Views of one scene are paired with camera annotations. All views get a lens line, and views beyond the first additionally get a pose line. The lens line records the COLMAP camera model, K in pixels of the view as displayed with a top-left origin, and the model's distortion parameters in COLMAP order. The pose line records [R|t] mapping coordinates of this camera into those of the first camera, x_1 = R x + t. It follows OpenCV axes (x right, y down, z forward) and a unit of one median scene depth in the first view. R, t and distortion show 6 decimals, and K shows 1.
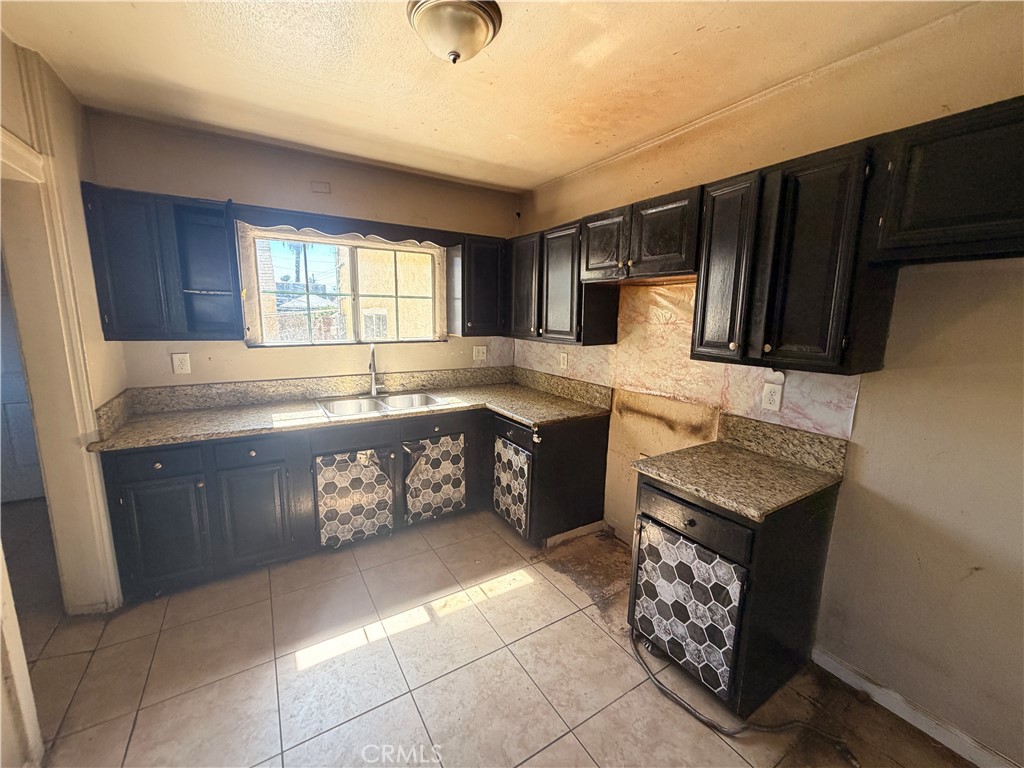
lens RADIAL K [[409.6, 0, 509.3], [0, 409.6, 385.8], [0, 0, 1]] dist [0.000021, 0.000109]
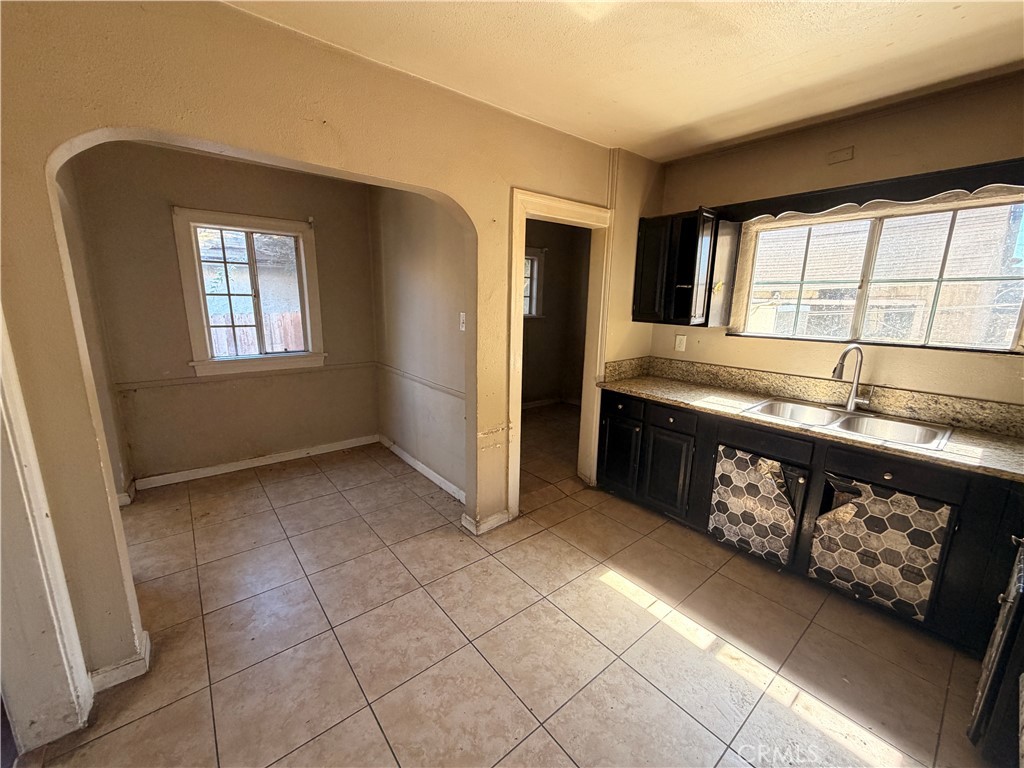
lens RADIAL K [[408.7, 0, 506.5], [0, 408.7, 384.4], [0, 0, 1]] dist [0.000492, 0.000069]
pose [[0.125312, 0.190347, -0.973686, 0.398010], [-0.183390, 0.968954, 0.165820, -0.040007], [0.975020, 0.157785, 0.156330, 0.281712]]
